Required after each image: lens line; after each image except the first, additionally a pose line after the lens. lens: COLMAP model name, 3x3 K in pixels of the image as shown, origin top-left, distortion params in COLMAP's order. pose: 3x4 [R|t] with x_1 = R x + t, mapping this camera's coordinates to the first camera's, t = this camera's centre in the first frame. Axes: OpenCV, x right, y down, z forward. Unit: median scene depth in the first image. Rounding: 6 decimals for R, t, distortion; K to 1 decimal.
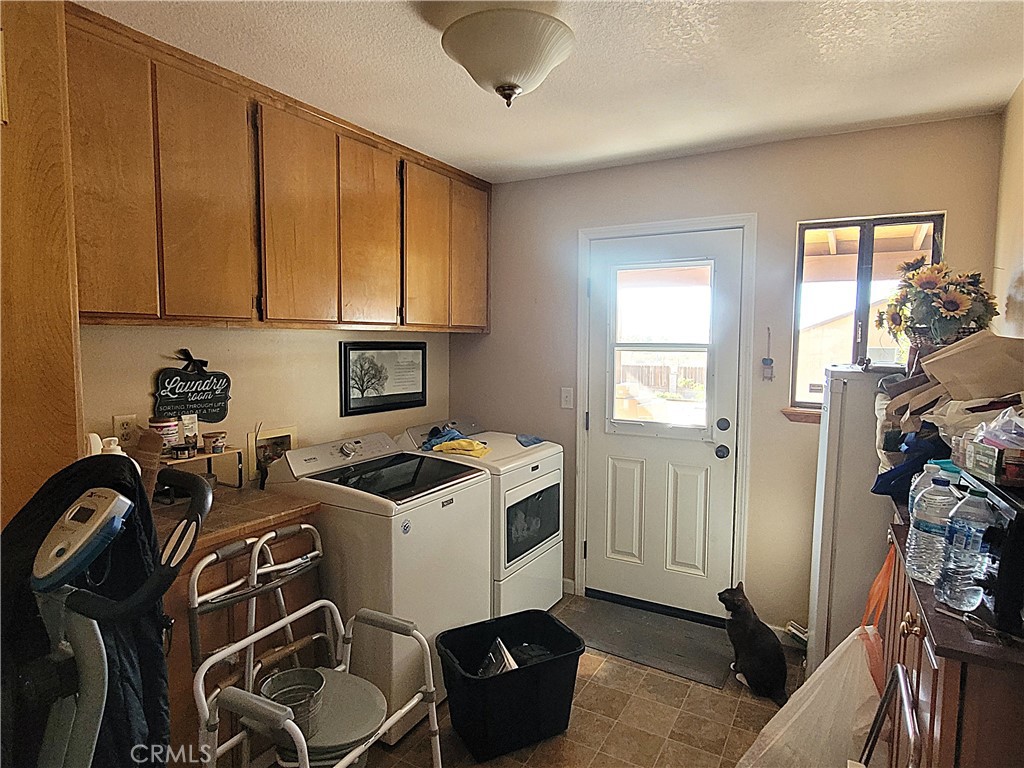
lens RADIAL K [[592.3, 0, 512.1], [0, 592.3, 385.0], [0, 0, 1]] dist [-0.002040, 0.000438]
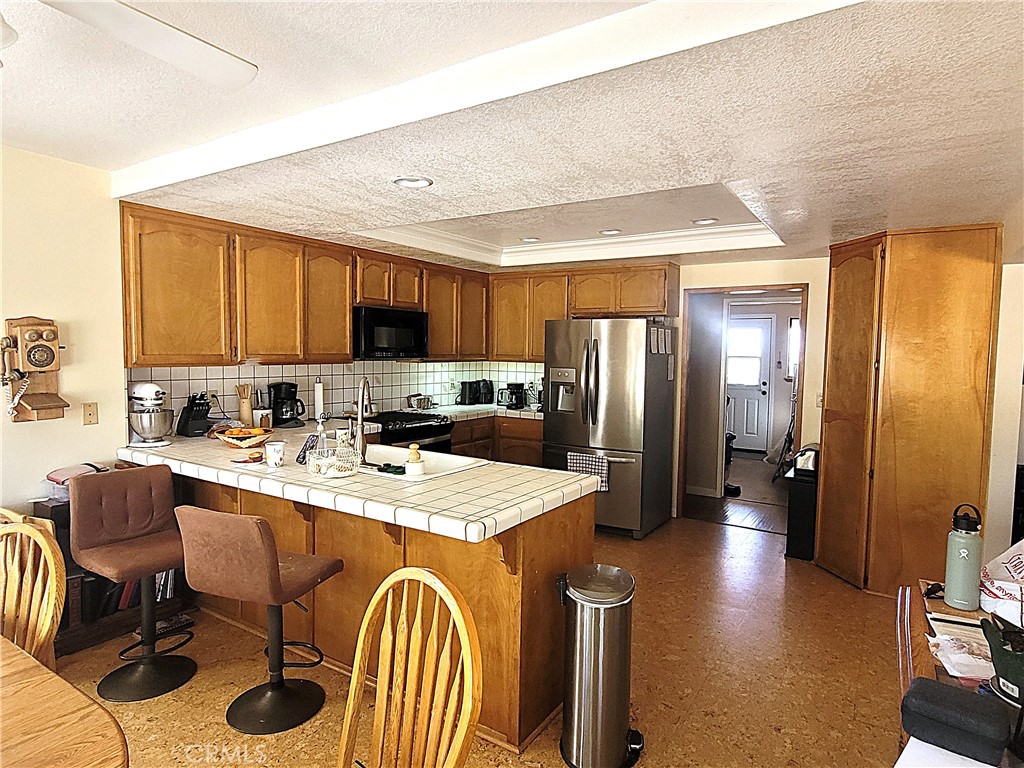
lens RADIAL K [[592.3, 0, 511.9], [0, 592.3, 386.5], [0, 0, 1]] dist [-0.002040, 0.000438]
pose [[0.999542, 0.013396, -0.027139, -0.841982], [-0.013900, 0.999733, -0.018484, 0.153407], [0.026884, 0.018853, 0.999461, -2.035001]]
